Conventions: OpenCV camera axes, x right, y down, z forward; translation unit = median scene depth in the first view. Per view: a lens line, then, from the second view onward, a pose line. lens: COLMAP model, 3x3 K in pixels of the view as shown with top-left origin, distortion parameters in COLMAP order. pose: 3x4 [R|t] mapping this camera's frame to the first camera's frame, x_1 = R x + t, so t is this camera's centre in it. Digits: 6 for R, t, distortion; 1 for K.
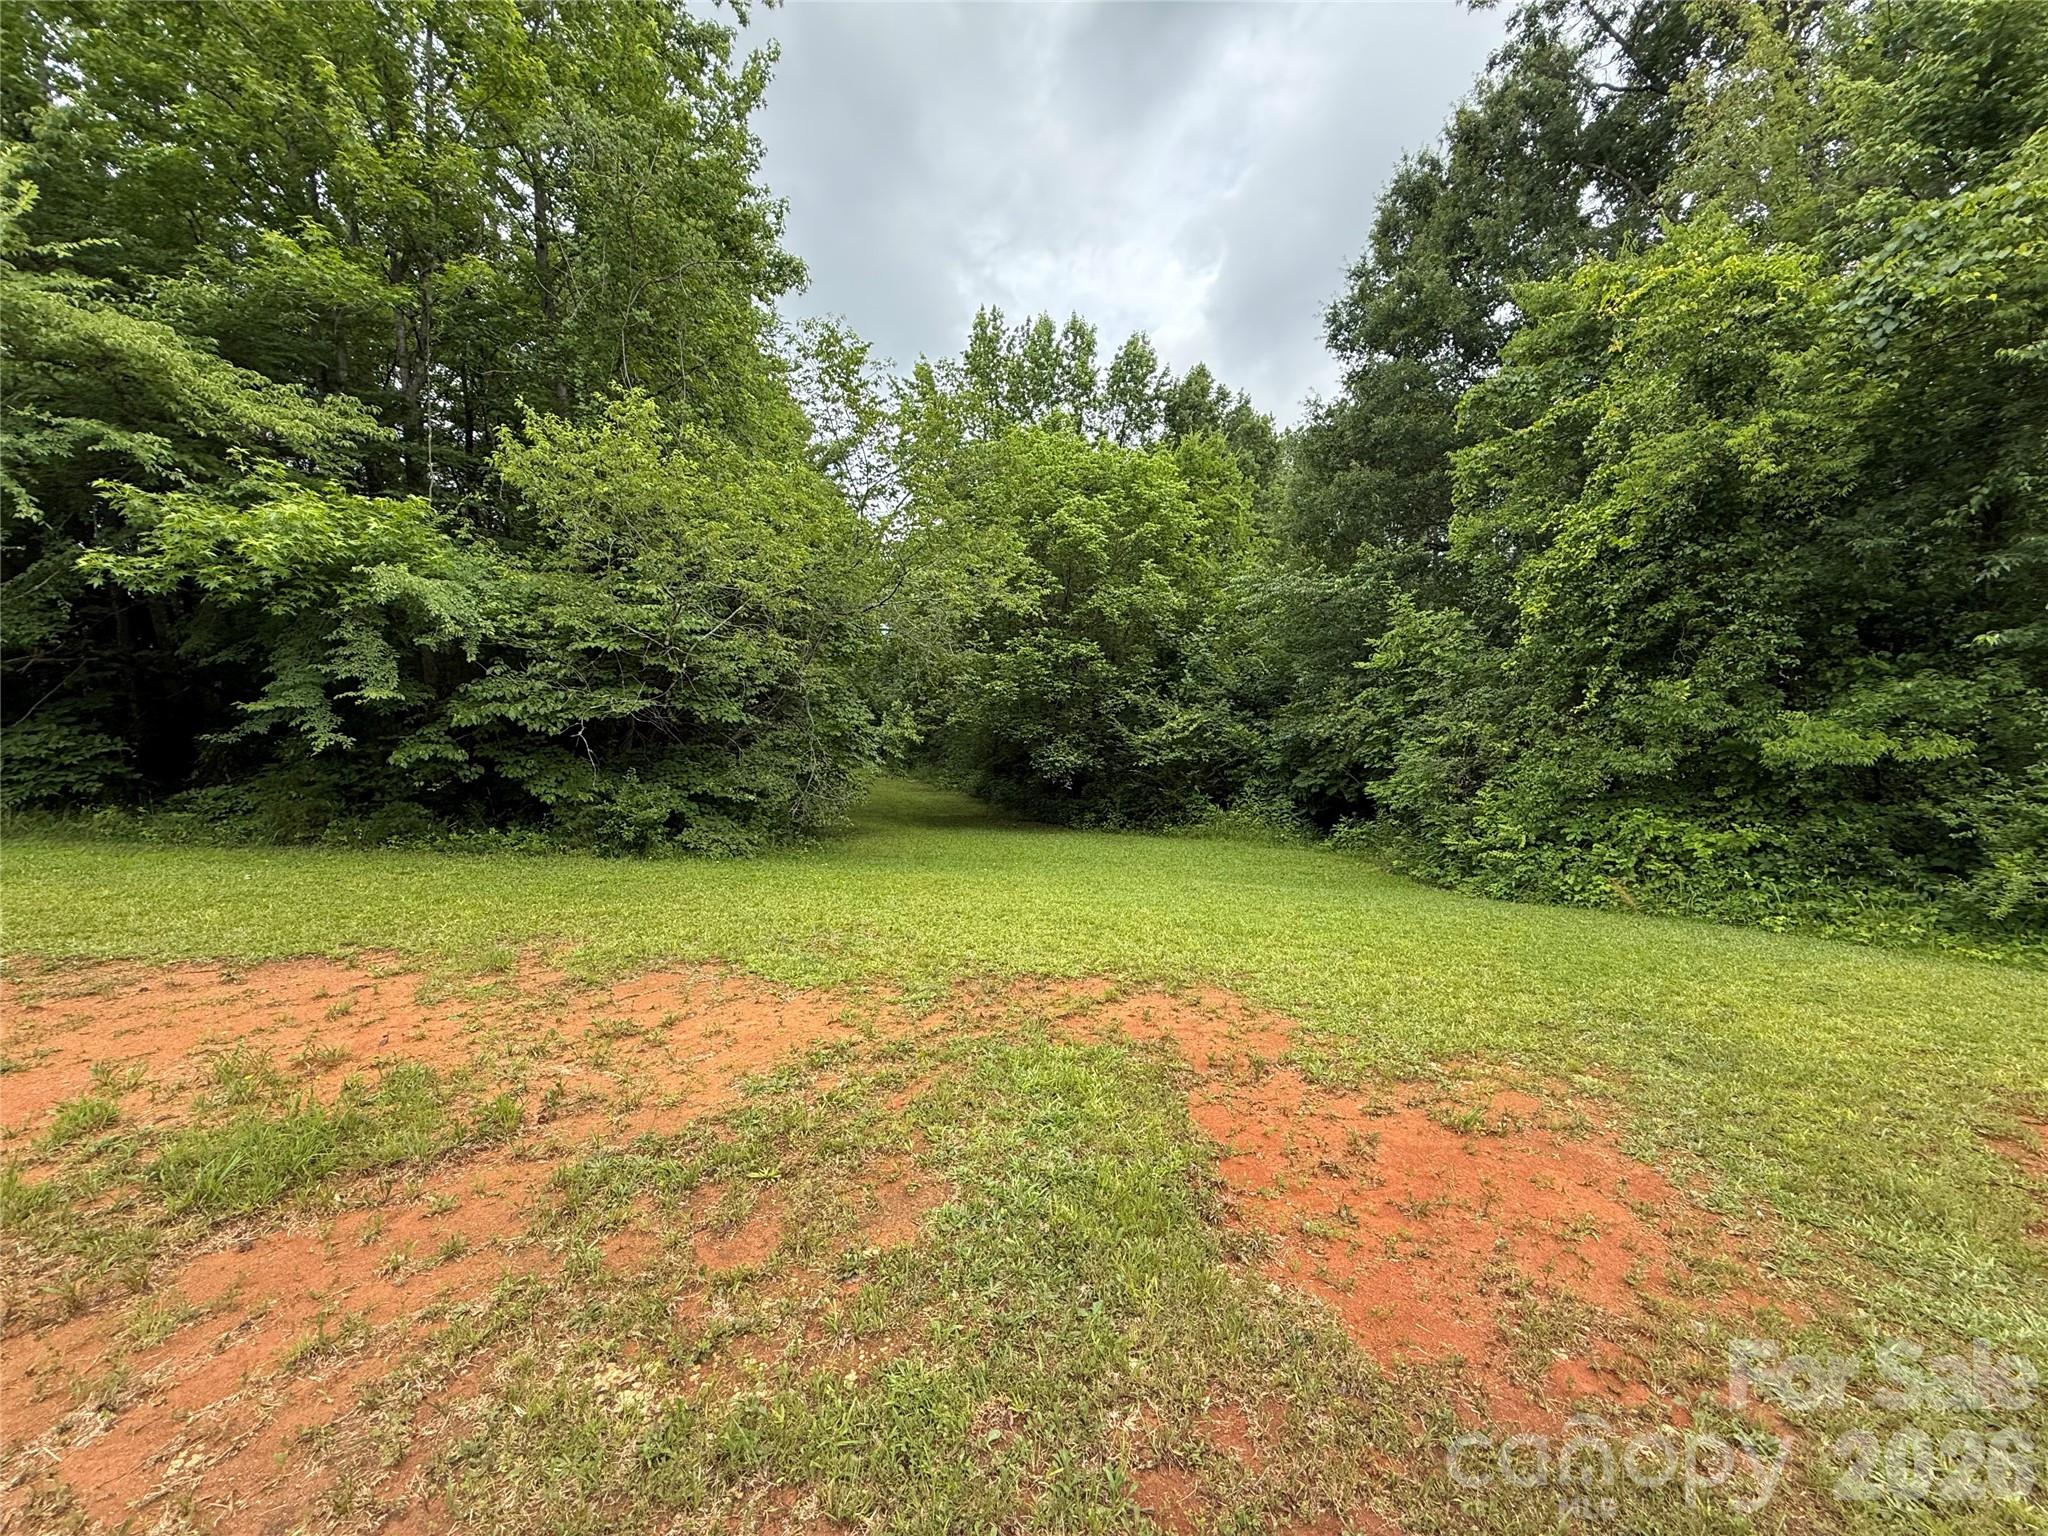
lens RADIAL K [[813.4, 0, 1018.2], [0, 813.4, 761.7], [0, 0, 1]] dist [-0.003773, 0.000764]
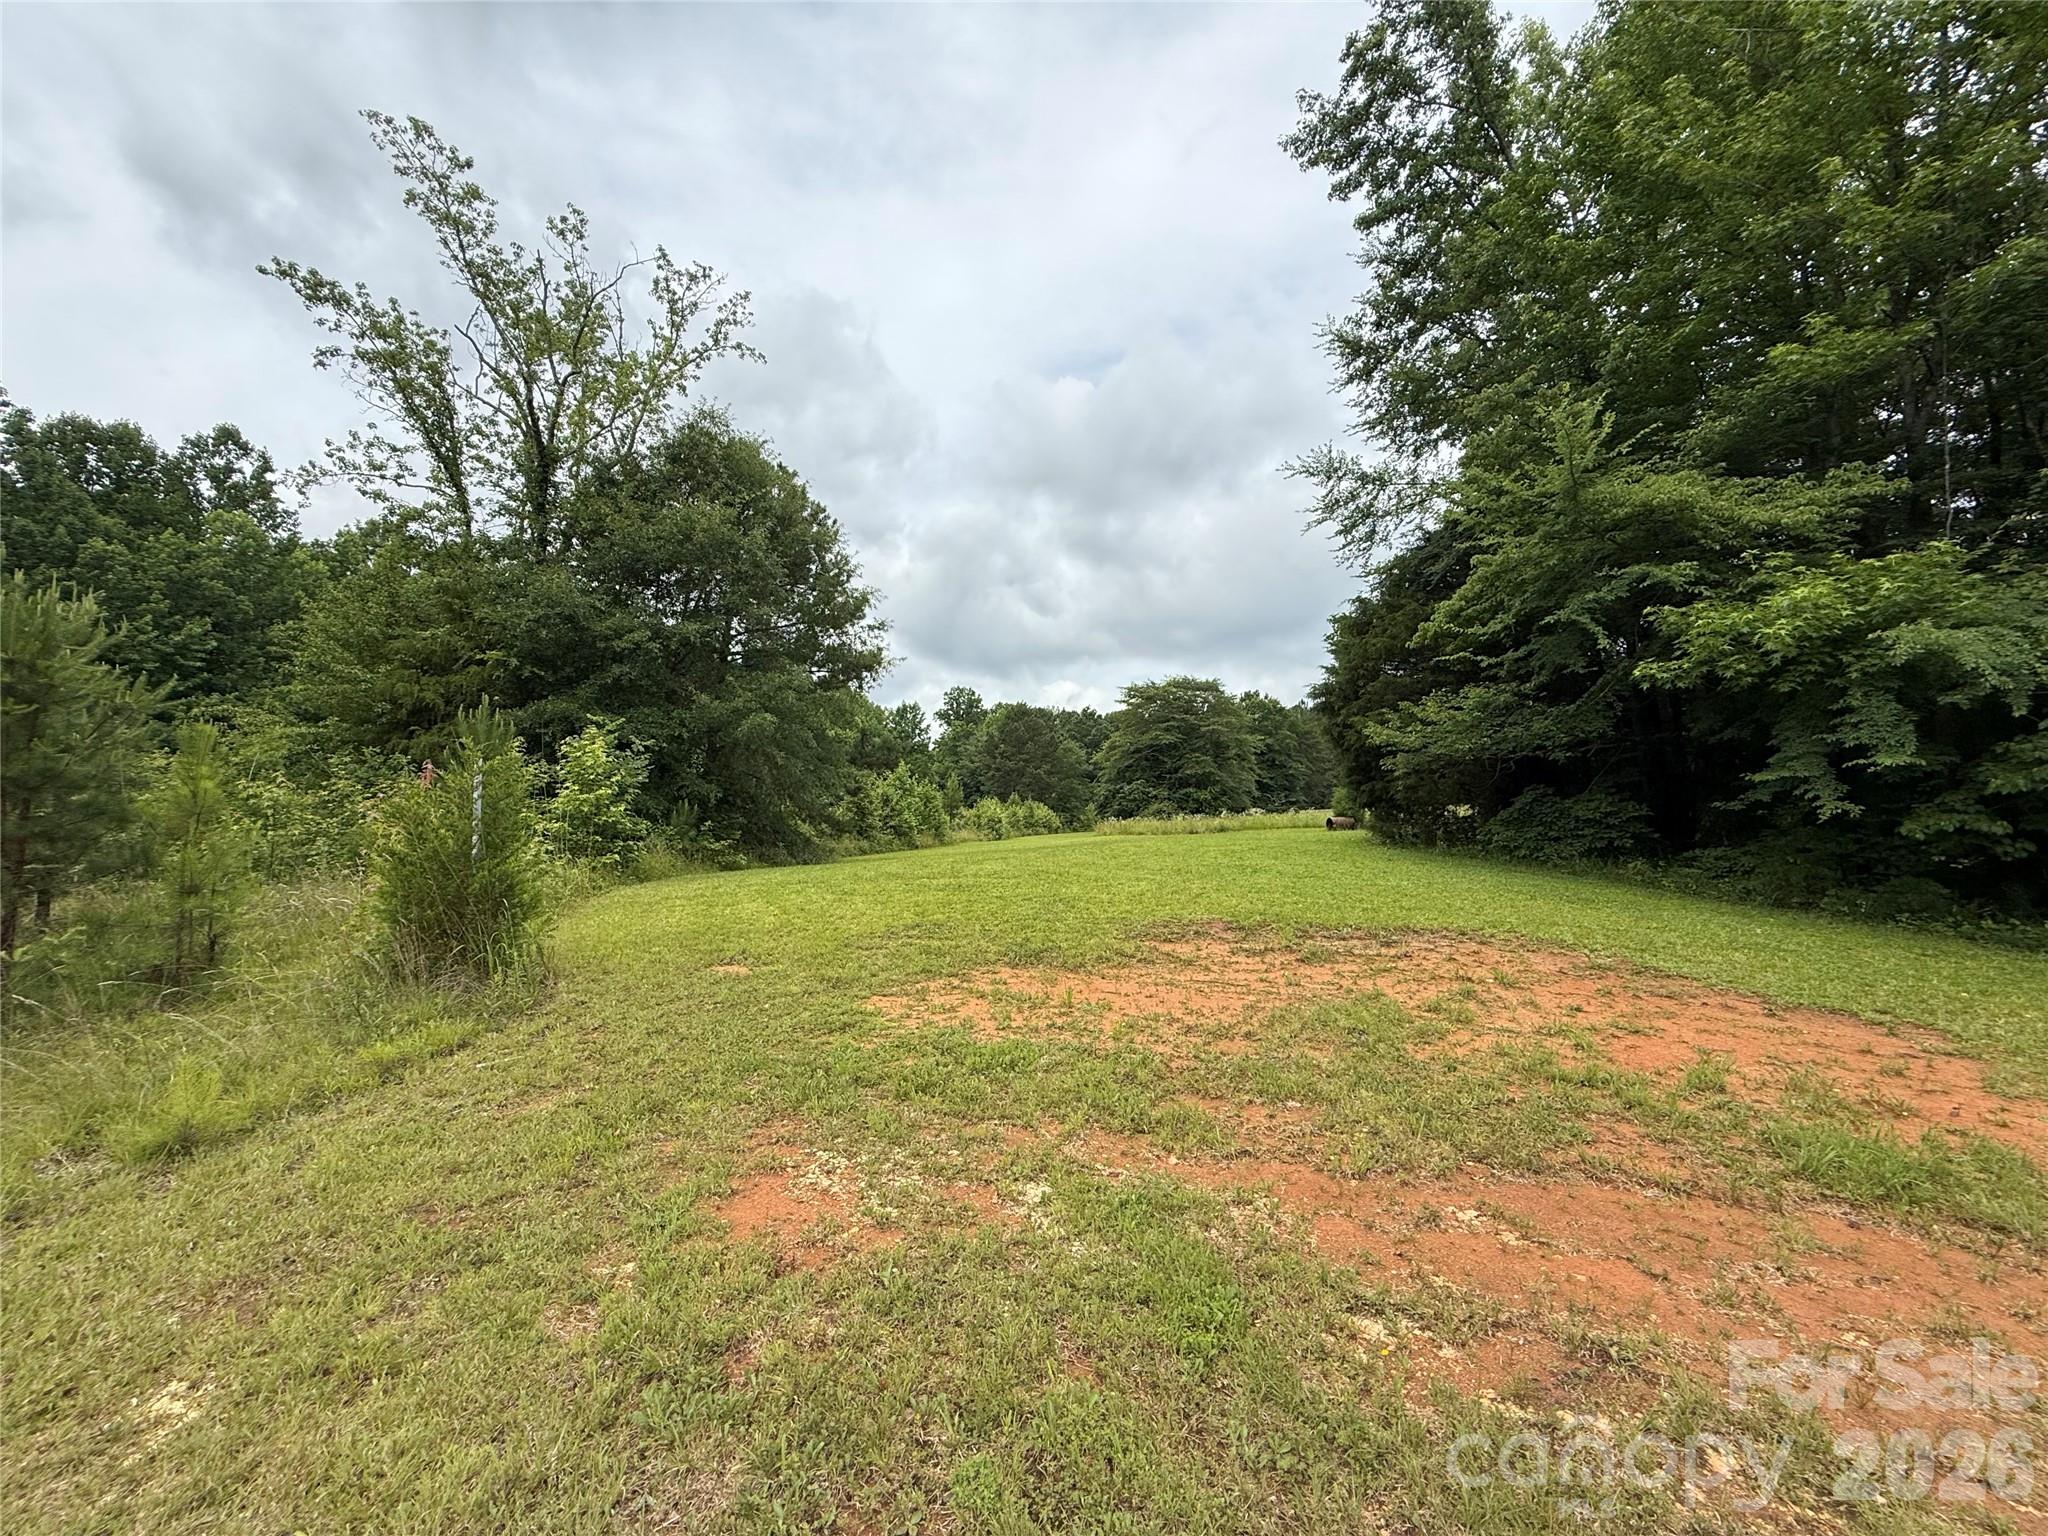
lens RADIAL K [[813.4, 0, 1021.6], [0, 813.4, 772.4], [0, 0, 1]] dist [-0.003773, 0.000764]
pose [[0.112205, -0.033517, -0.993120, 0.040331], [-0.035909, 0.998641, -0.037760, 0.003356], [0.993036, 0.039899, 0.110849, -0.119015]]
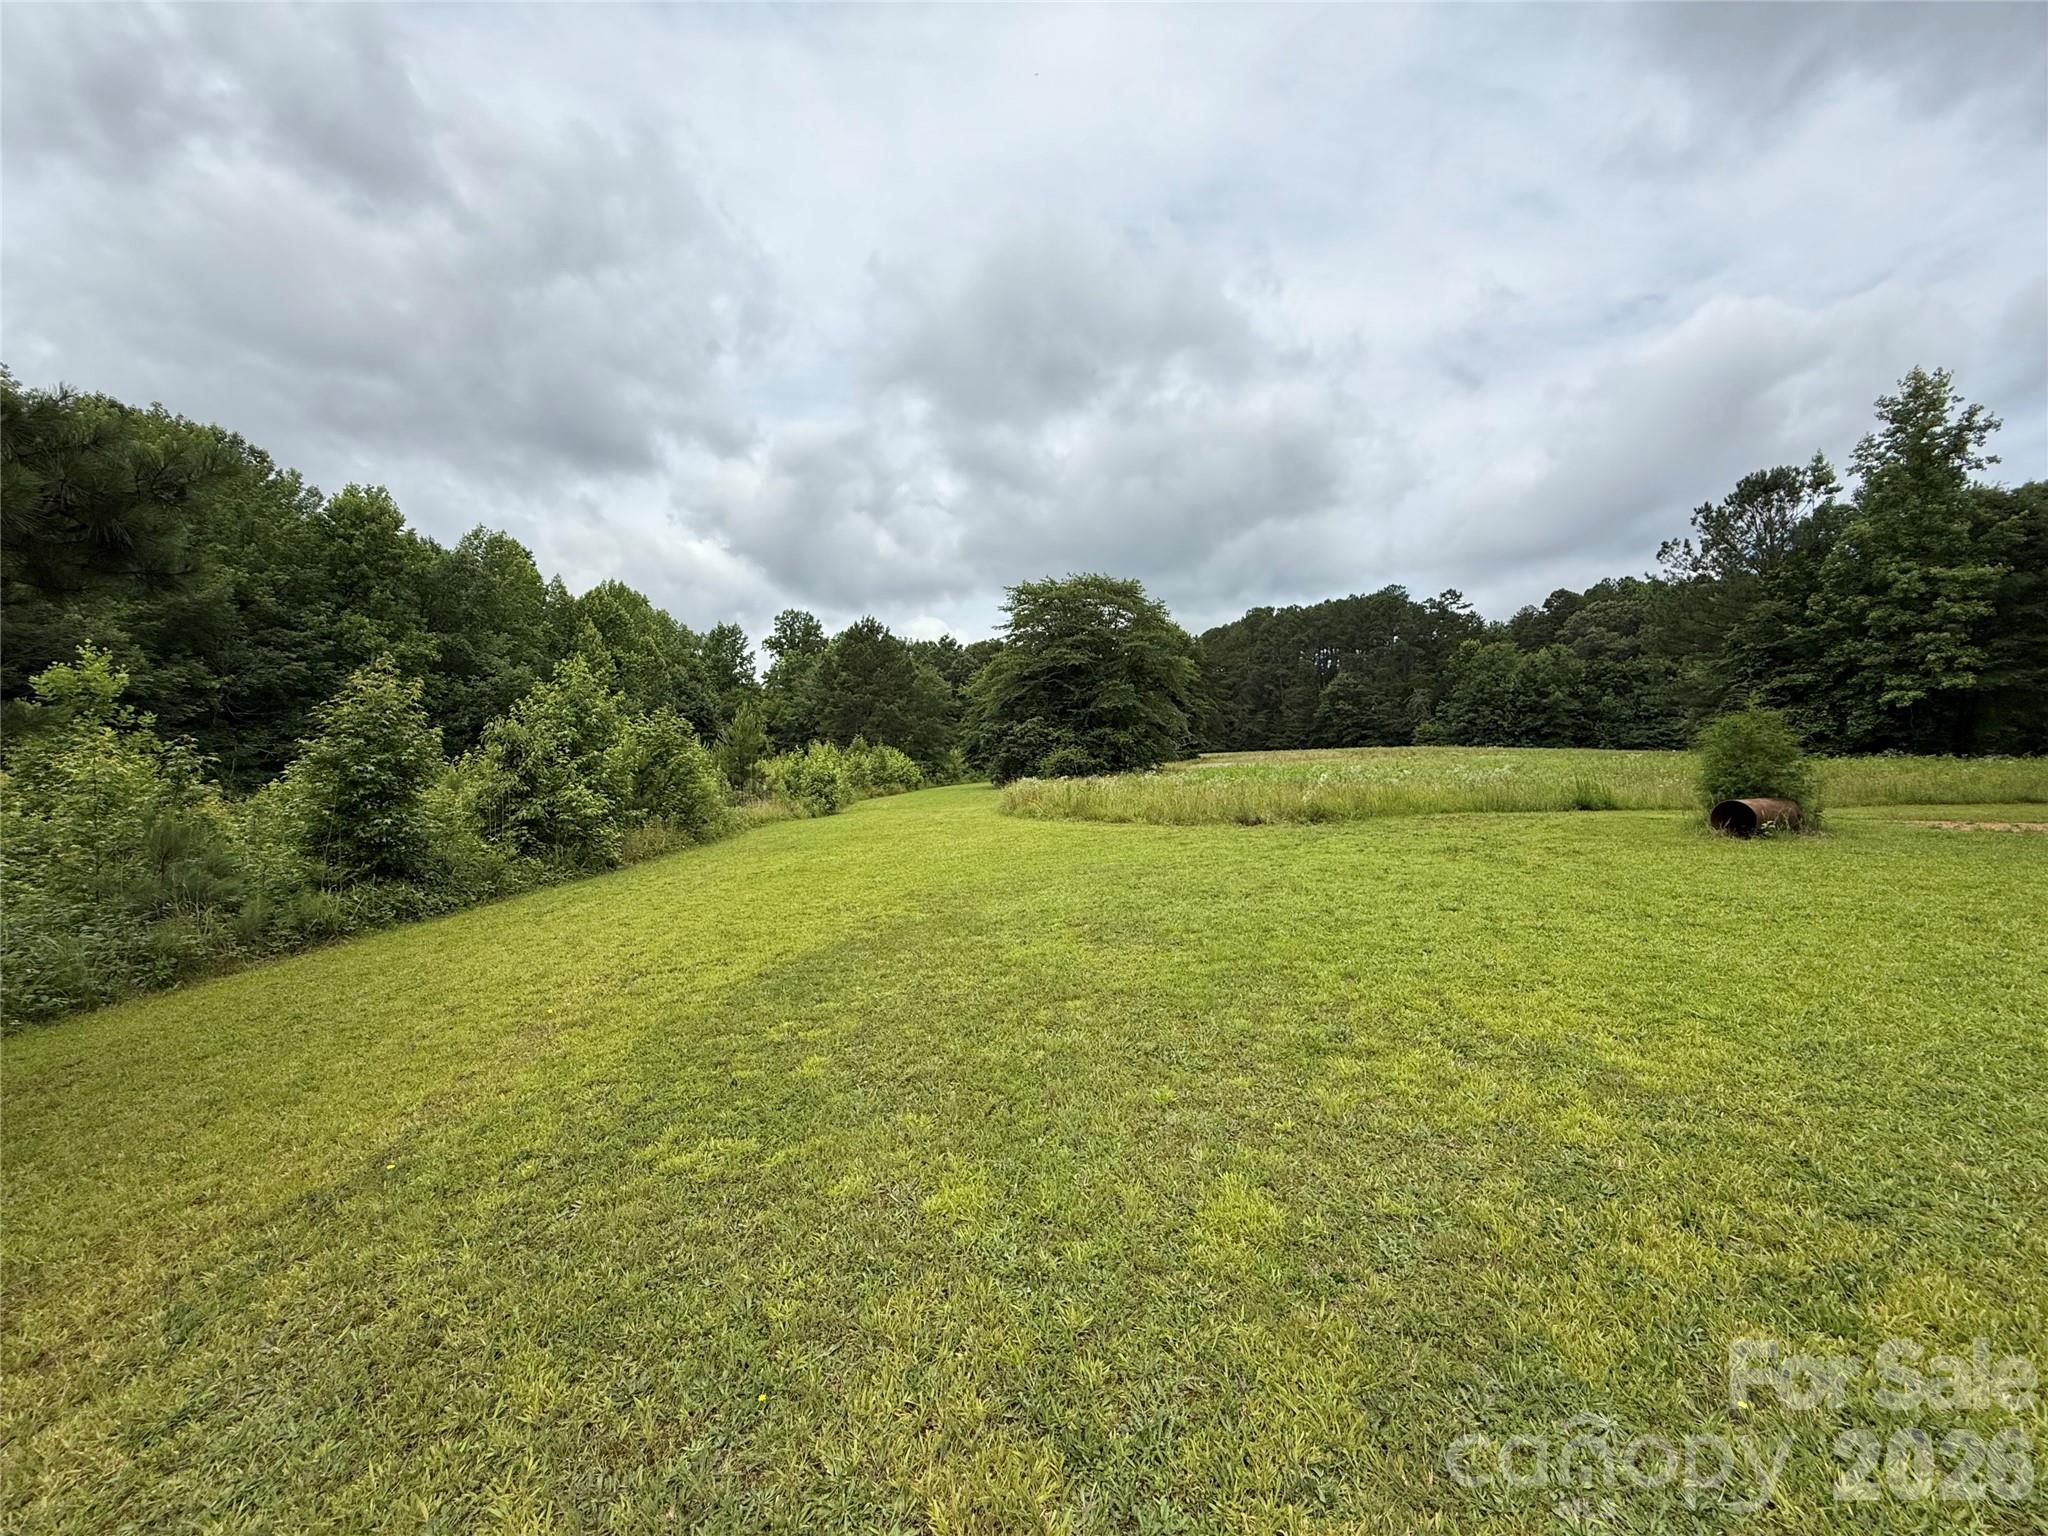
lens RADIAL K [[813.4, 0, 1021.4], [0, 813.4, 765.8], [0, 0, 1]] dist [-0.003773, 0.000764]
pose [[0.291762, 0.026919, -0.956112, -0.987091], [-0.030600, 0.999355, 0.018799, -0.008701], [0.956001, 0.023772, 0.292397, 0.002273]]
